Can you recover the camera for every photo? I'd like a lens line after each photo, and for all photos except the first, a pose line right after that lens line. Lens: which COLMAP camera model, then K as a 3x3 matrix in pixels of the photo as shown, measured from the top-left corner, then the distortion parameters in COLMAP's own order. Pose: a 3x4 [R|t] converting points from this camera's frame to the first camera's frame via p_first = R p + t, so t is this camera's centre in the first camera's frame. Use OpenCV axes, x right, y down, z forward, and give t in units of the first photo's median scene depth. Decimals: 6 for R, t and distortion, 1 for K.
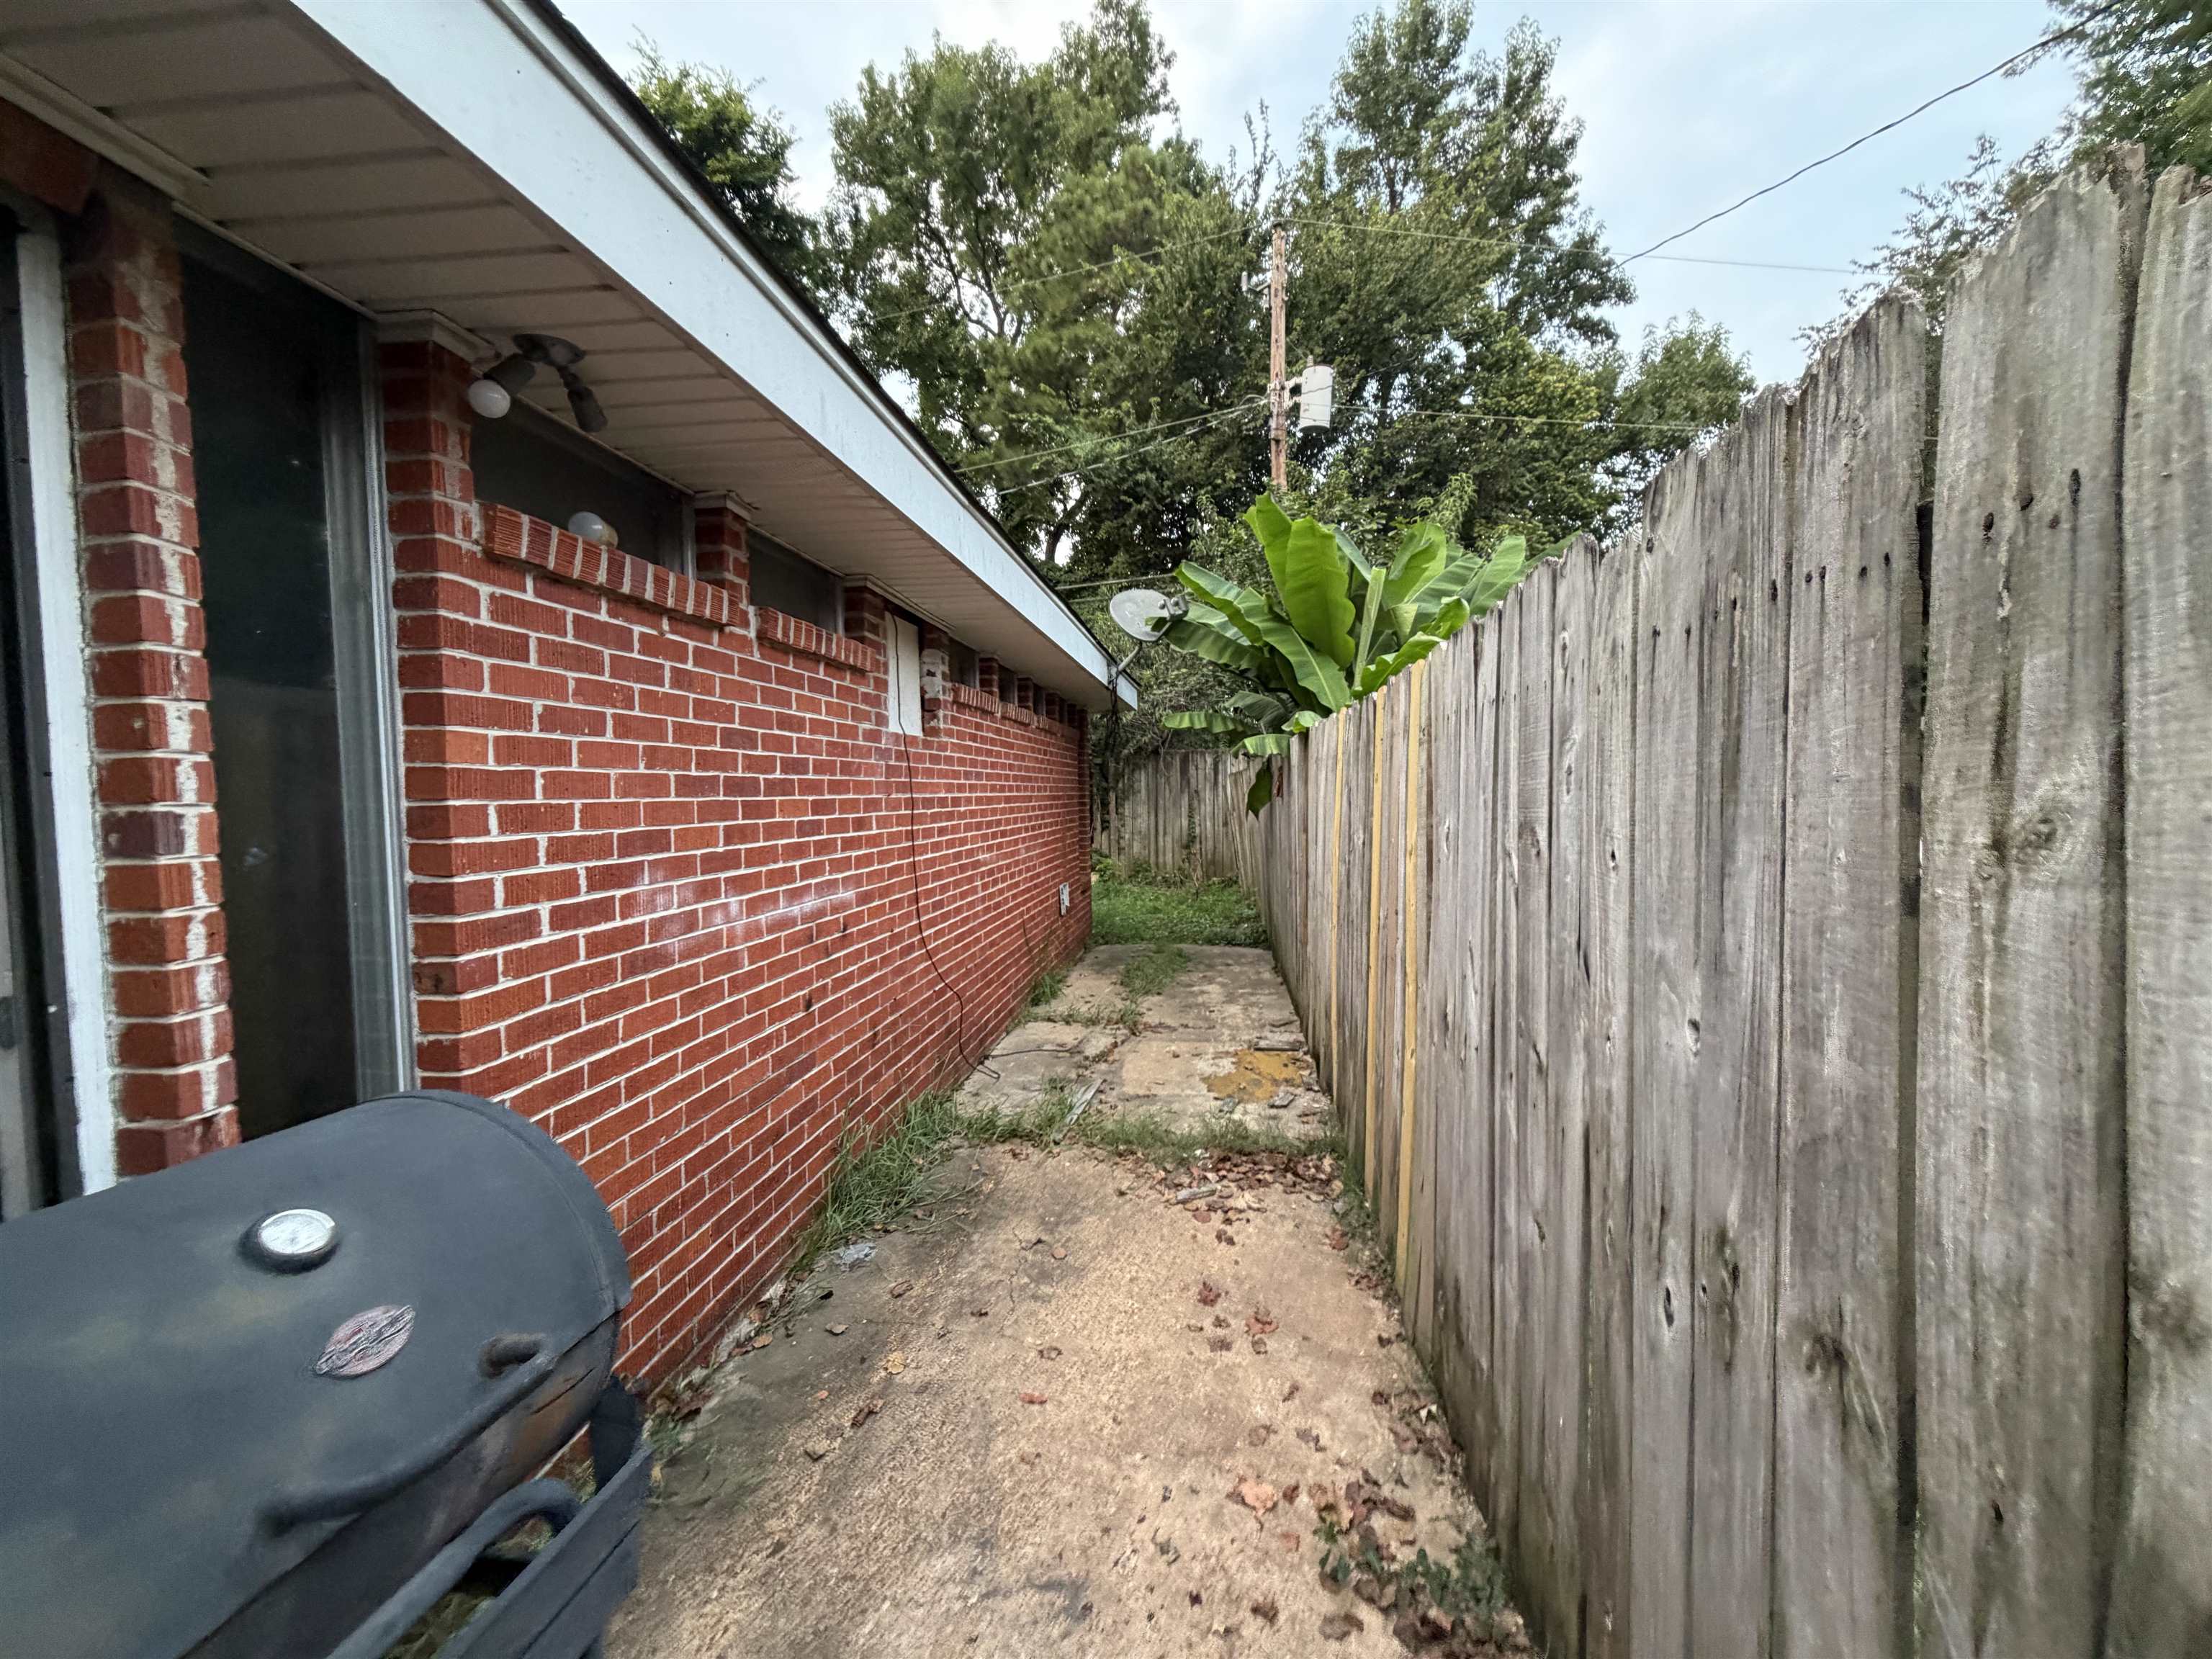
lens RADIAL K [[884.9, 0, 1114.8], [0, 884.9, 831.9], [0, 0, 1]] dist [-0.000330, 0.000975]
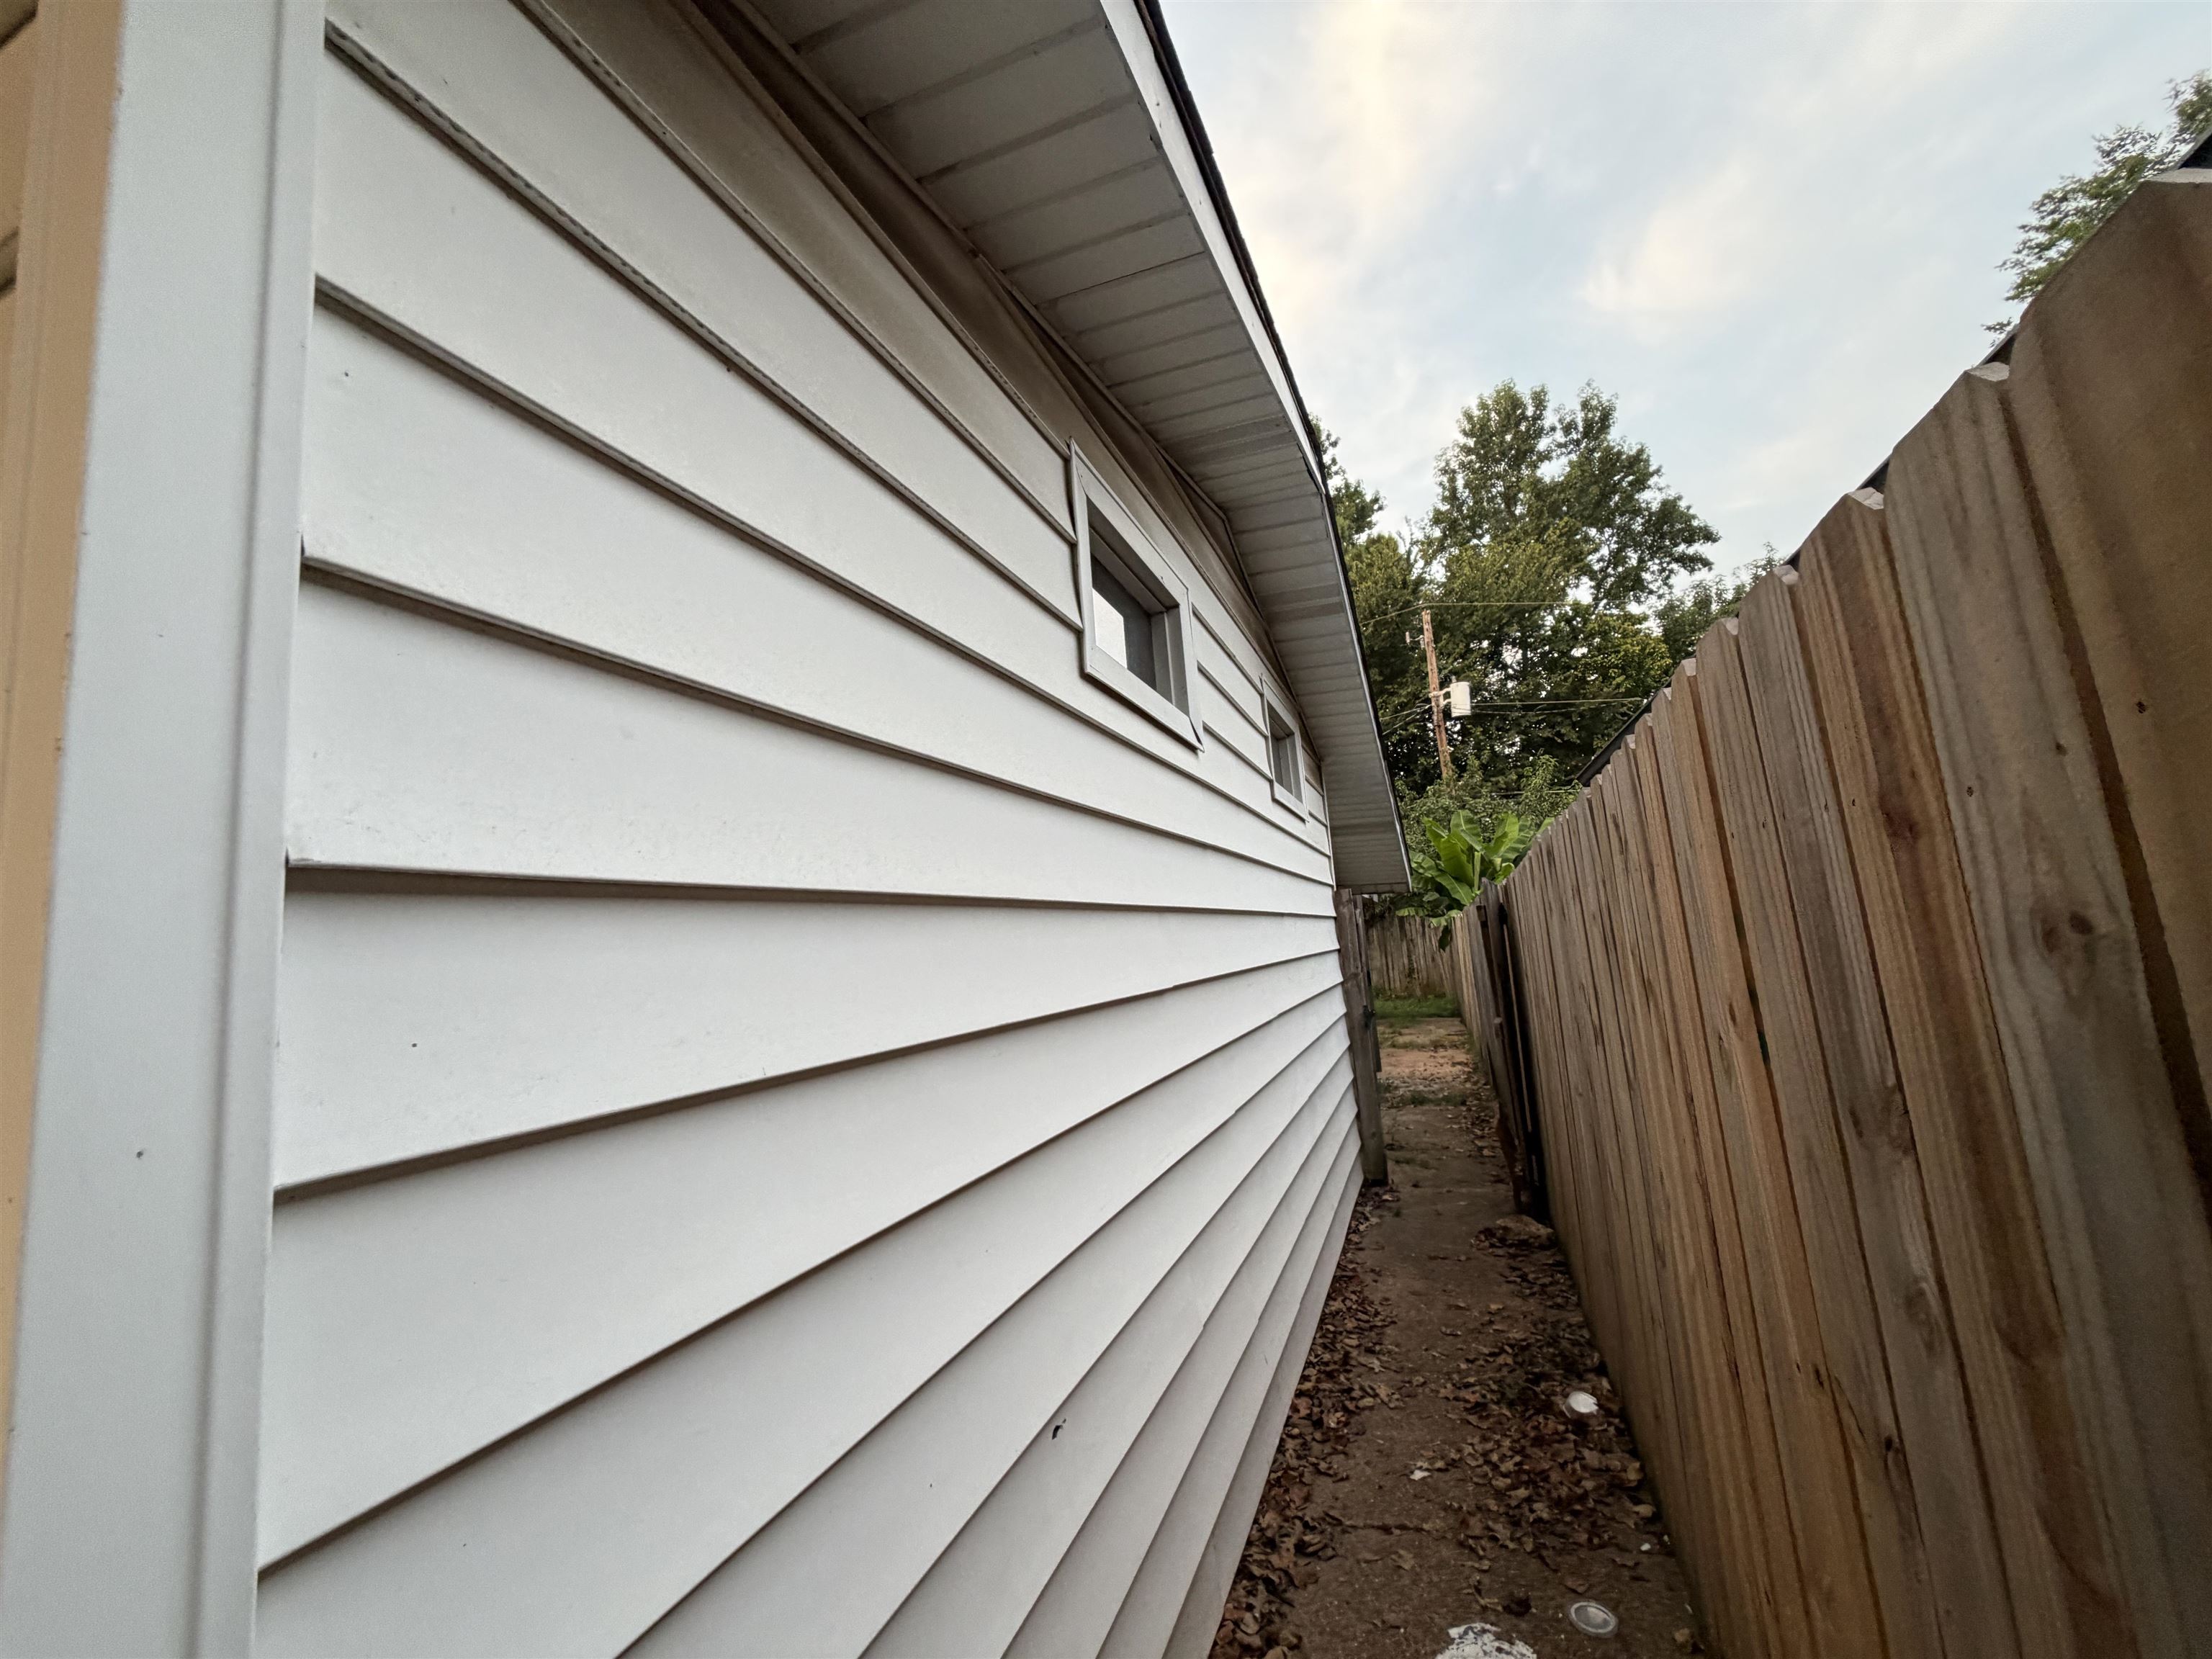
lens RADIAL K [[884.9, 0, 1108.1], [0, 884.9, 832.6], [0, 0, 1]] dist [-0.000330, 0.000975]
pose [[0.970730, -0.091564, -0.222035, -0.041609], [0.051785, 0.982526, -0.178777, 0.012418], [0.234524, 0.162046, 0.958509, -0.431897]]
